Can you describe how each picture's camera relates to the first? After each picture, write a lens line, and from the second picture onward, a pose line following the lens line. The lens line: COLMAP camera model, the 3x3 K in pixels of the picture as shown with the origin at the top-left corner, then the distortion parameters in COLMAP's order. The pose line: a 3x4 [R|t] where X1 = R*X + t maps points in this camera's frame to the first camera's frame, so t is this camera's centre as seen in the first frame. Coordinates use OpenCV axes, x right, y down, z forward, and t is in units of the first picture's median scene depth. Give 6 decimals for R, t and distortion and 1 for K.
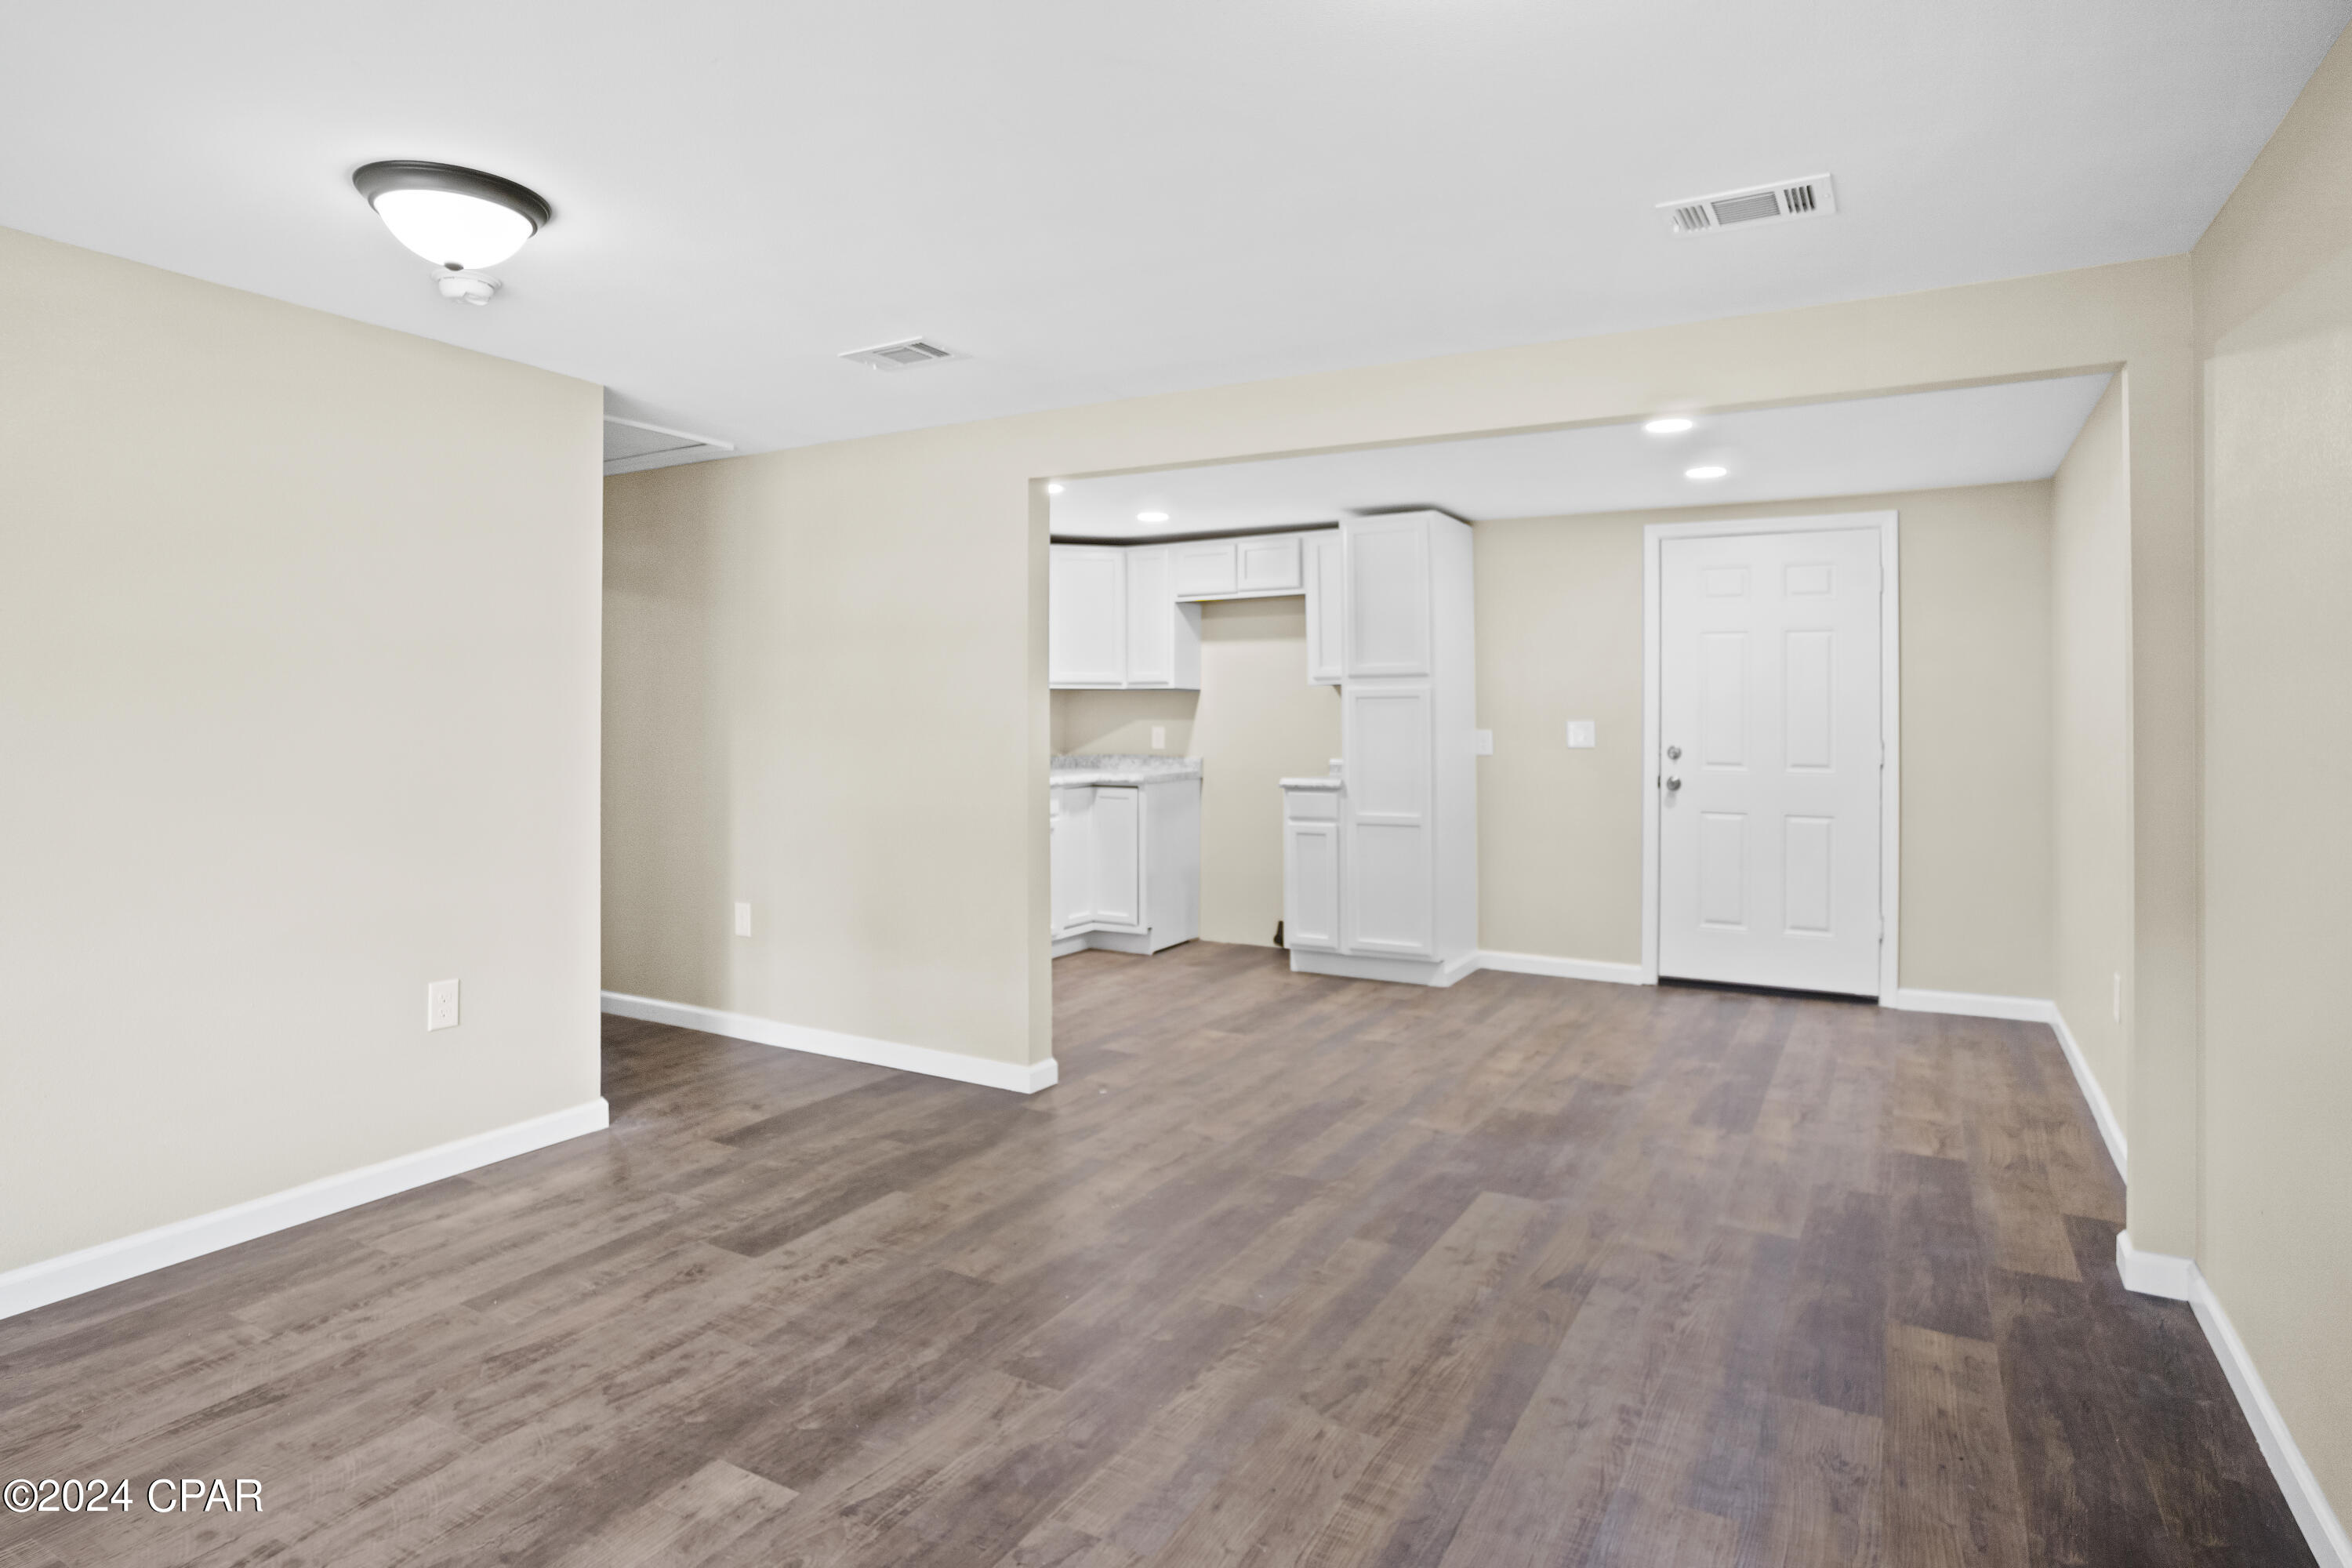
lens RADIAL K [[1301.7, 0, 1174.4], [0, 1301.7, 707.3], [0, 0, 1]] dist [-0.063204, 0.042085]
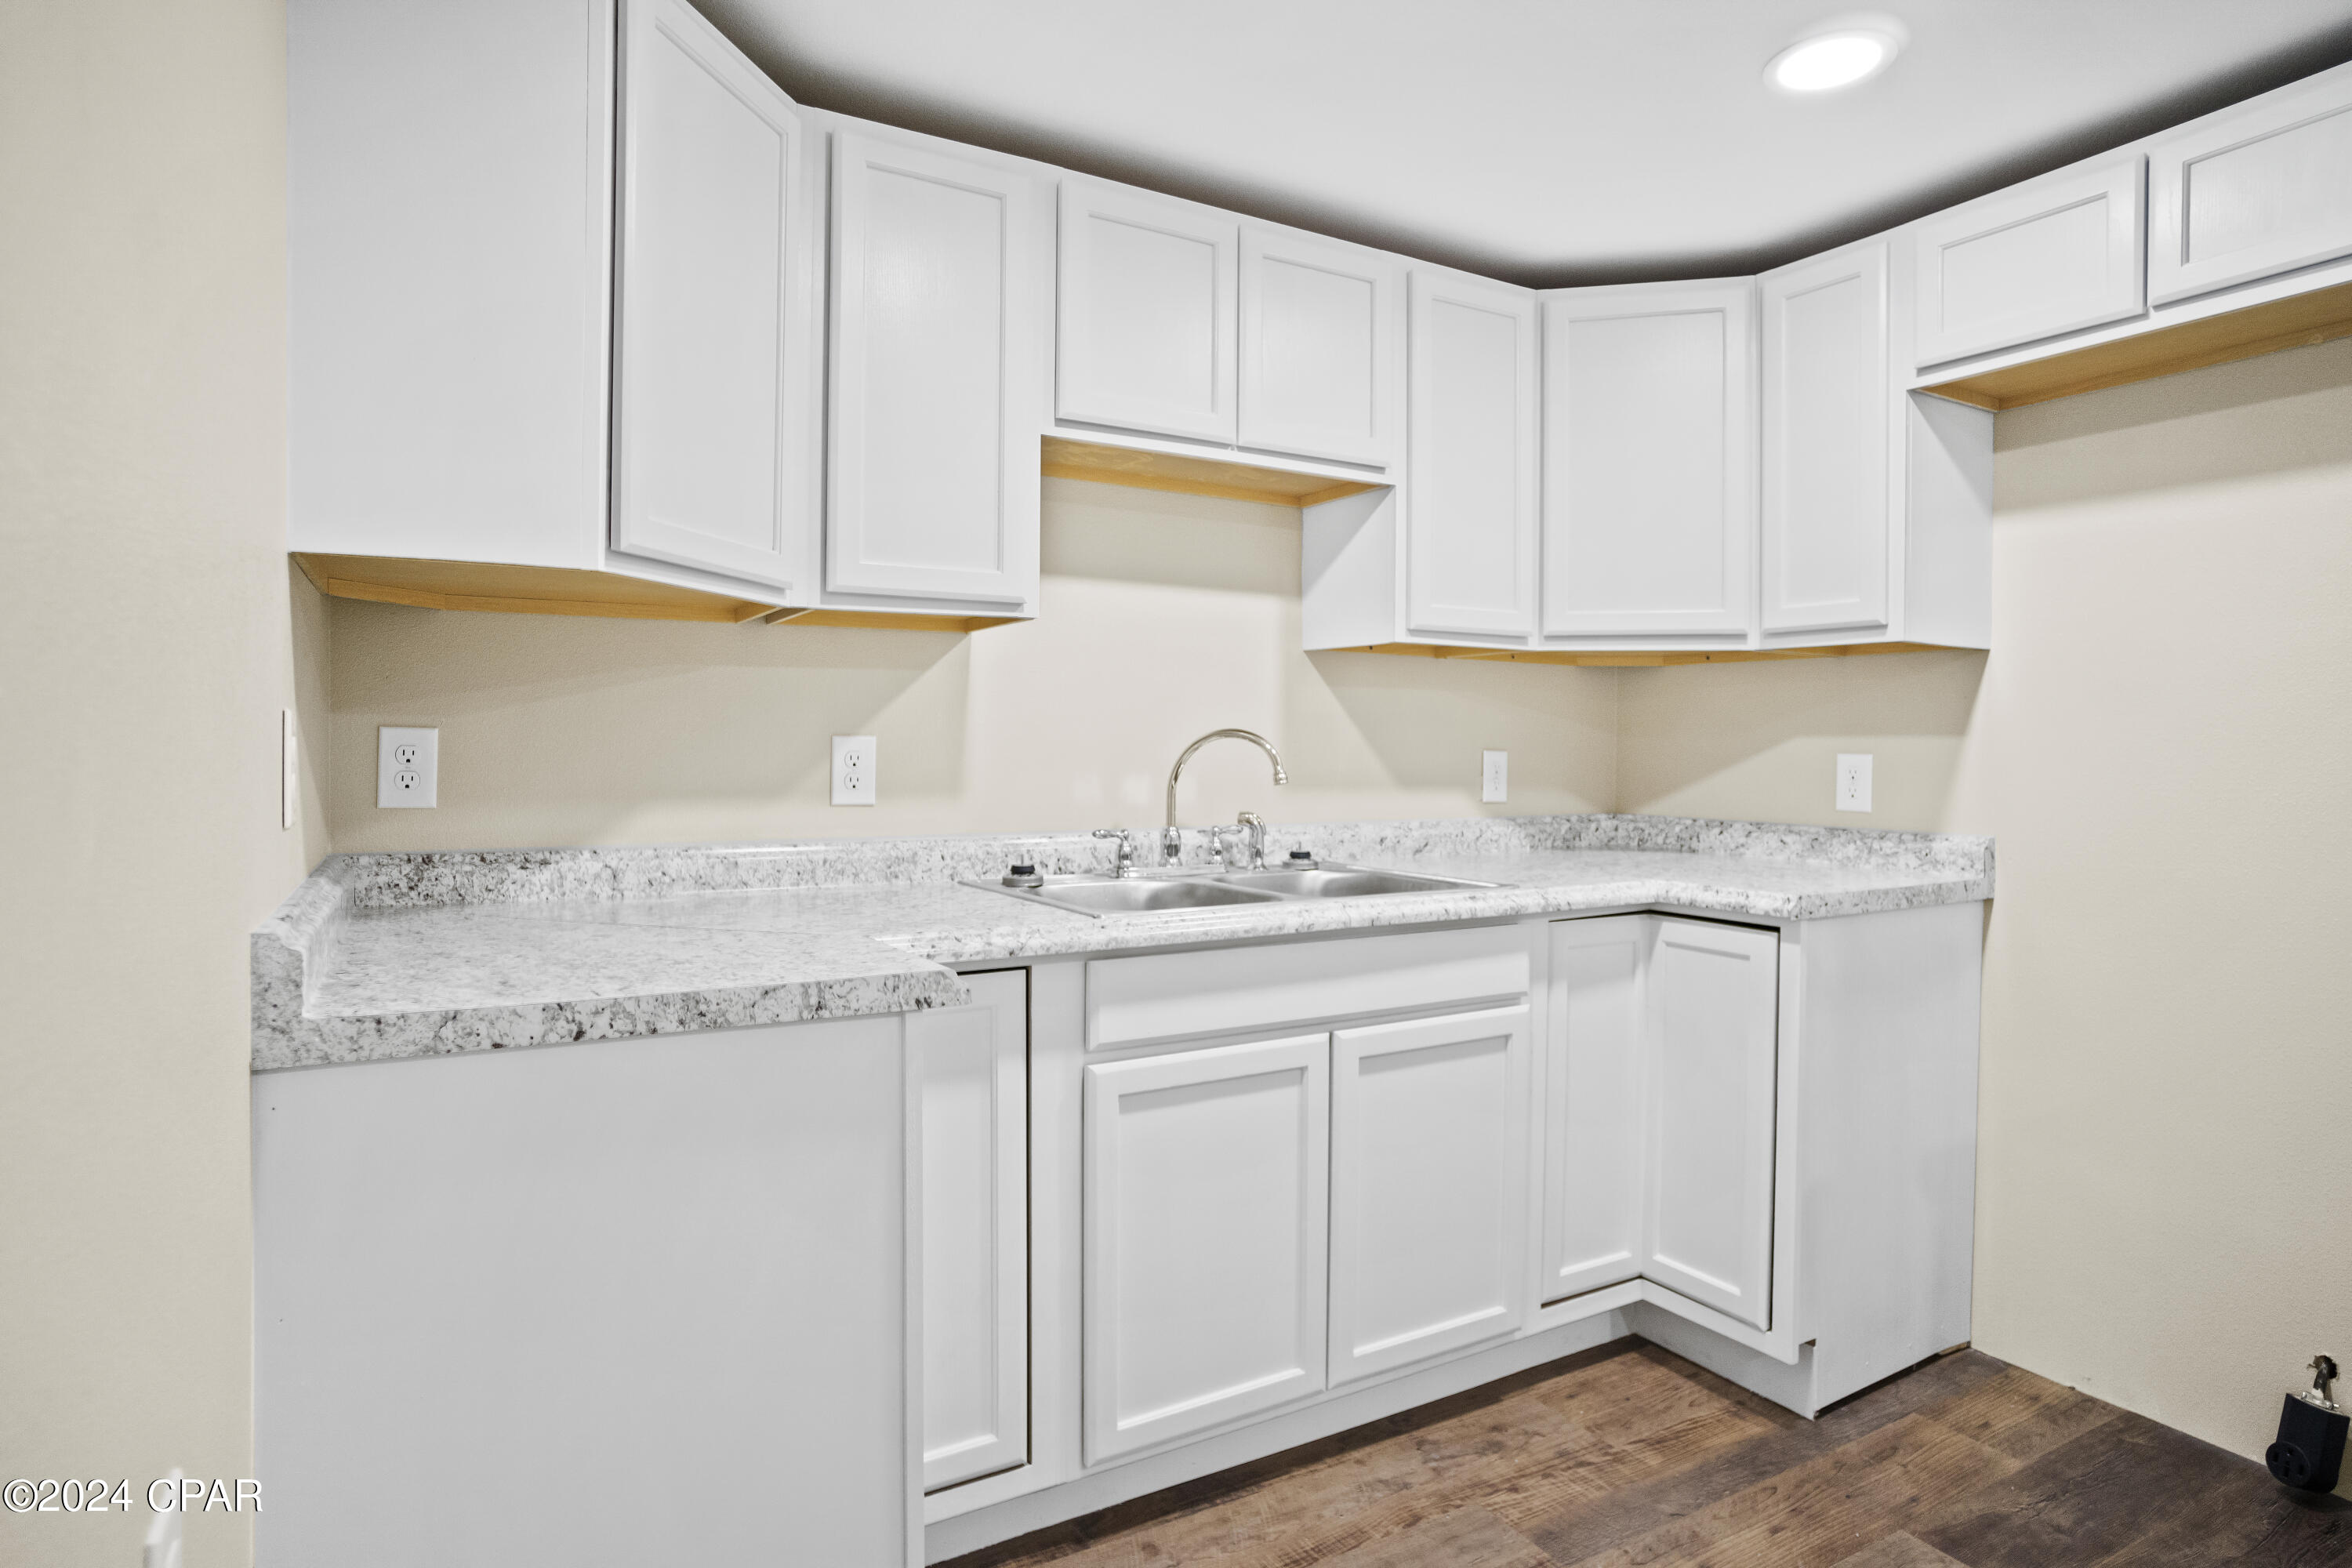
lens RADIAL K [[1280.8, 0, 1162.5], [0, 1280.8, 747.2], [0, 0, 1]] dist [-0.061480, 0.043318]
pose [[0.860593, 0.009346, -0.509207, 0.002495], [-0.005194, 0.999941, 0.009574, 0.022251], [0.509266, -0.005595, 0.860591, 1.227418]]
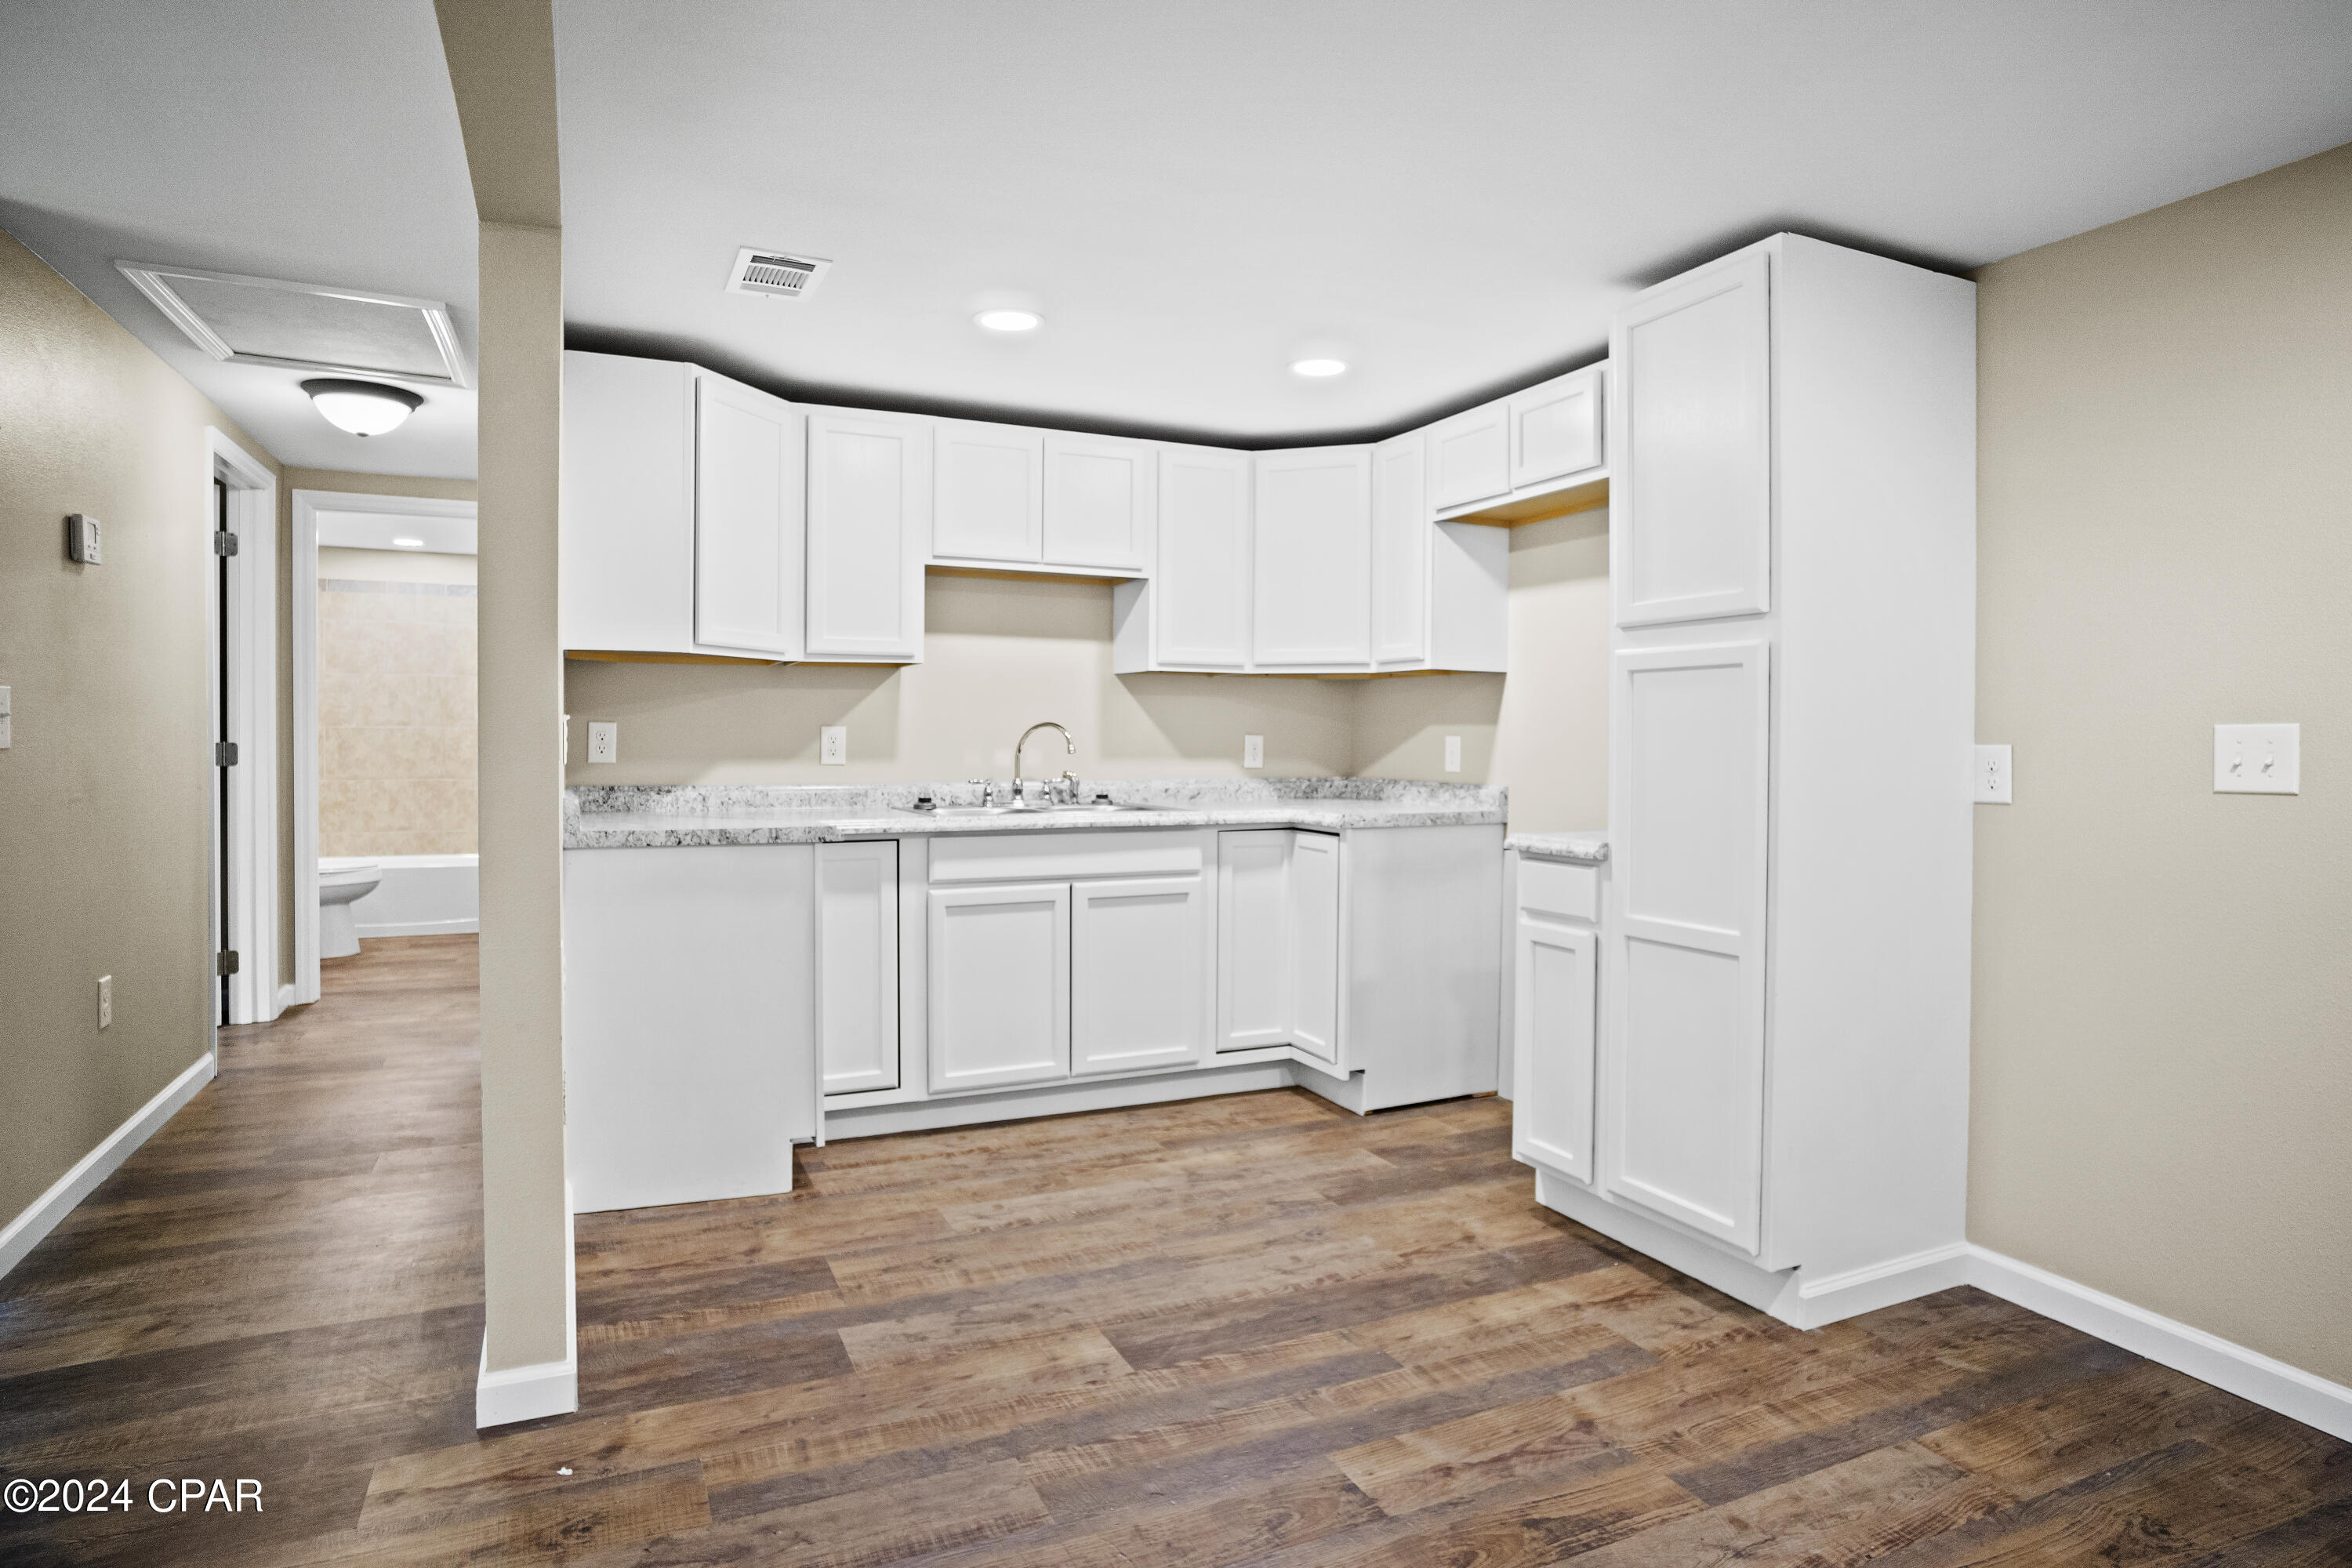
lens RADIAL K [[1280.8, 0, 1162.5], [0, 1280.8, 747.2], [0, 0, 1]] dist [-0.061480, 0.043318]
pose [[0.811370, 0.011754, -0.584415, 0.483235], [-0.002661, 0.999862, 0.016415, 0.022669], [0.584527, -0.011763, 0.811289, 0.920351]]
